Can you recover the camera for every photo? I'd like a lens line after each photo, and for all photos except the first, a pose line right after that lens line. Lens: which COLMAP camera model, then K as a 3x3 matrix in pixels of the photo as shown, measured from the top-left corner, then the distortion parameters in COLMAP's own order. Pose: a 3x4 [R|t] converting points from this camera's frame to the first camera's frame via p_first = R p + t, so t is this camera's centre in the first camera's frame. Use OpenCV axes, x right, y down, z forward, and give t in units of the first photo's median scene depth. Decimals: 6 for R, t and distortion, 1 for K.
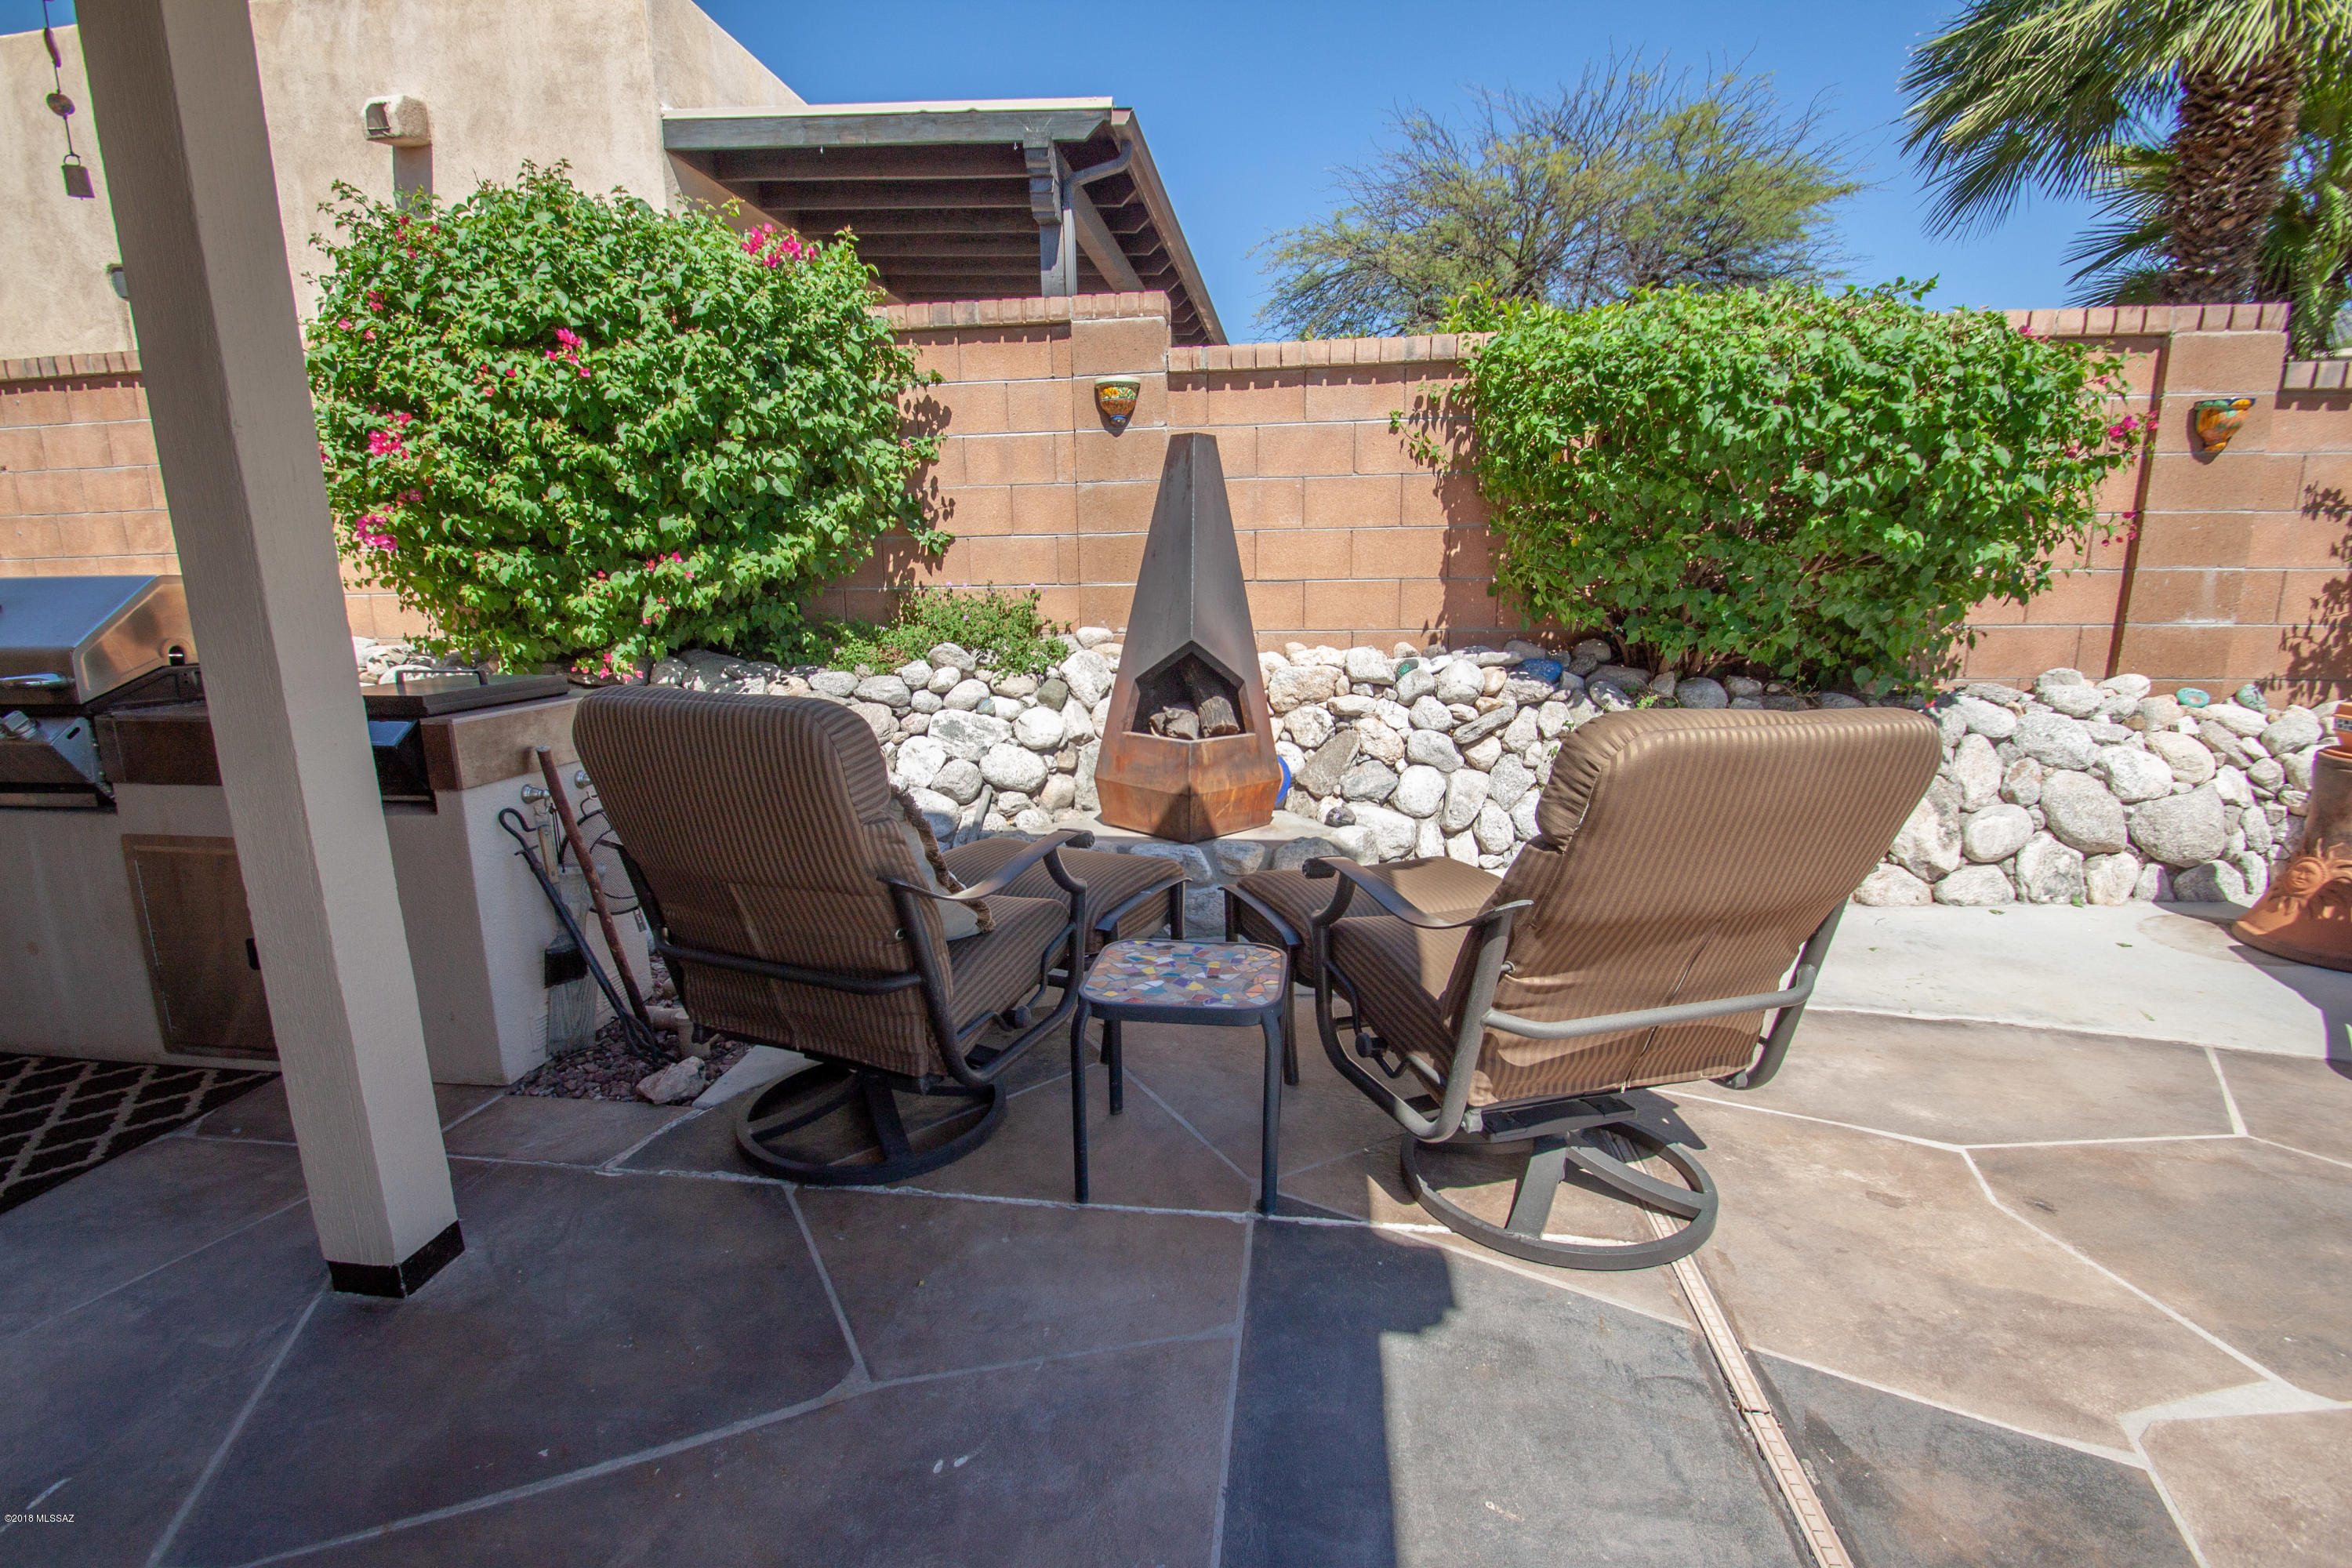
lens RADIAL K [[1098.2, 0, 1168.3], [0, 1098.2, 819.0], [0, 0, 1]] dist [-0.000555, -0.008176]
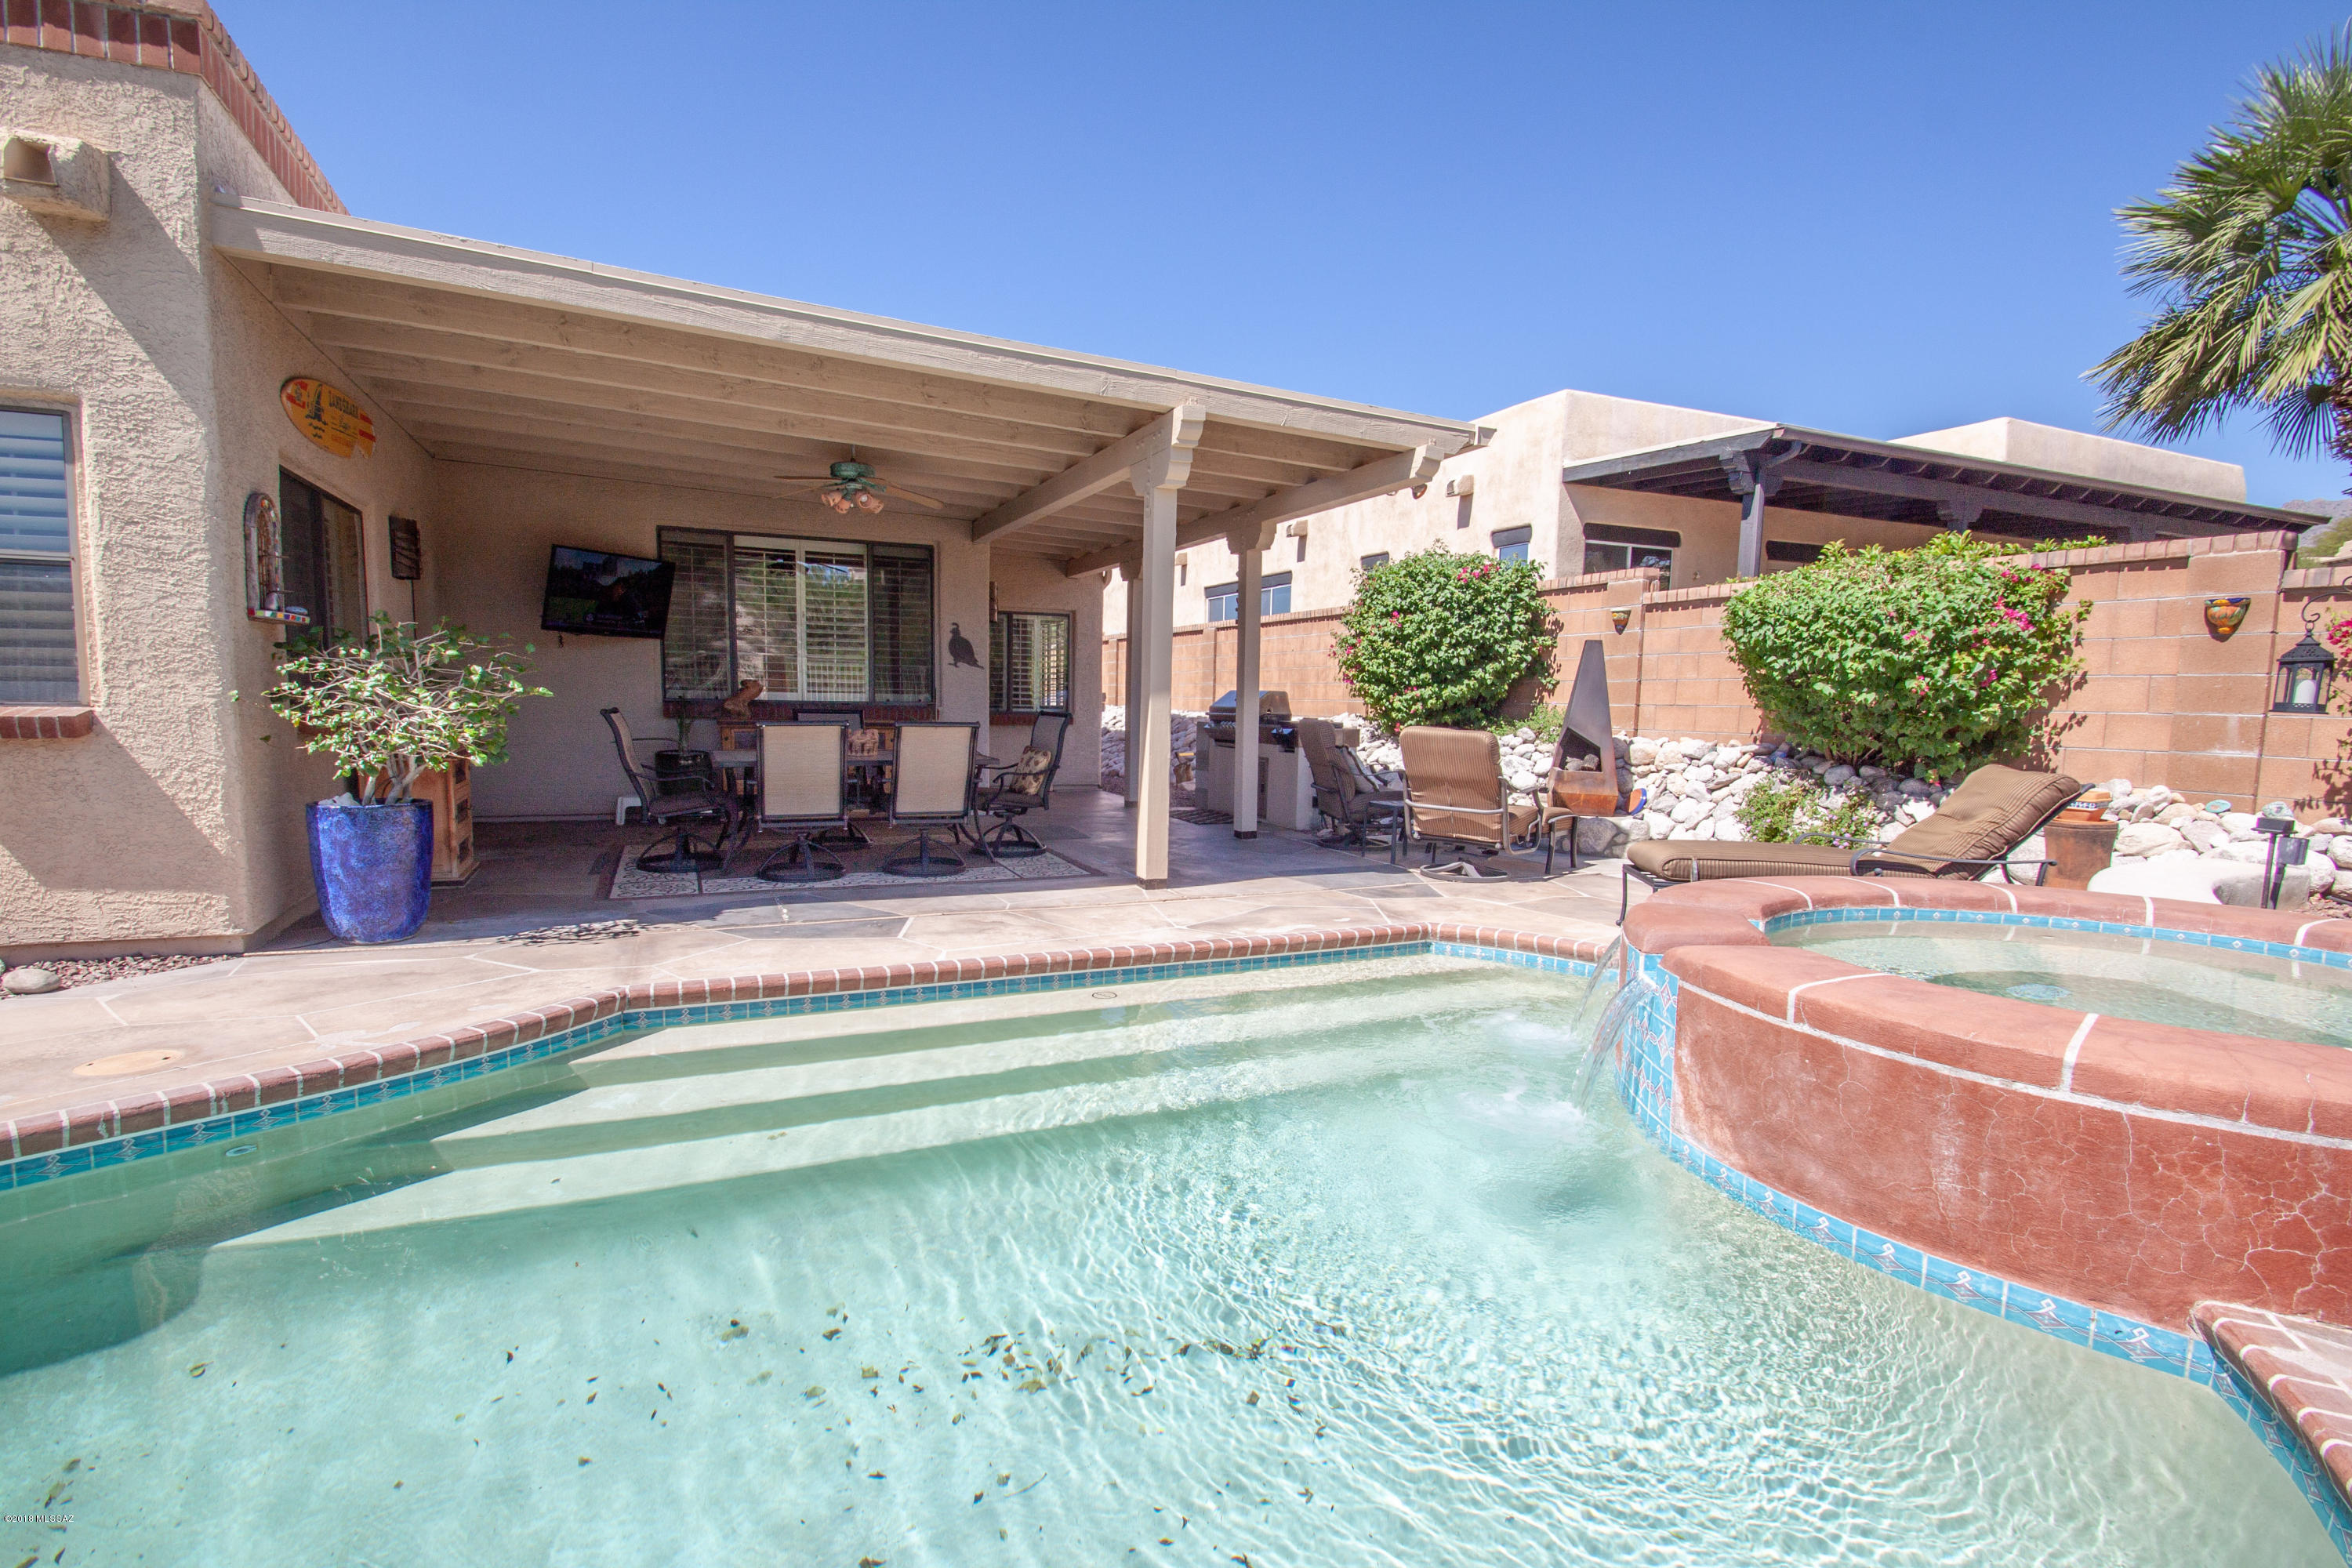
lens RADIAL K [[1098.2, 0, 1168.3], [0, 1098.2, 819.0], [0, 0, 1]] dist [-0.000555, -0.008176]
pose [[0.526339, 0.117540, -0.842111, 1.456511], [-0.209735, 0.977743, 0.005382, 0.180519], [0.824001, 0.173787, 0.539277, -0.861150]]
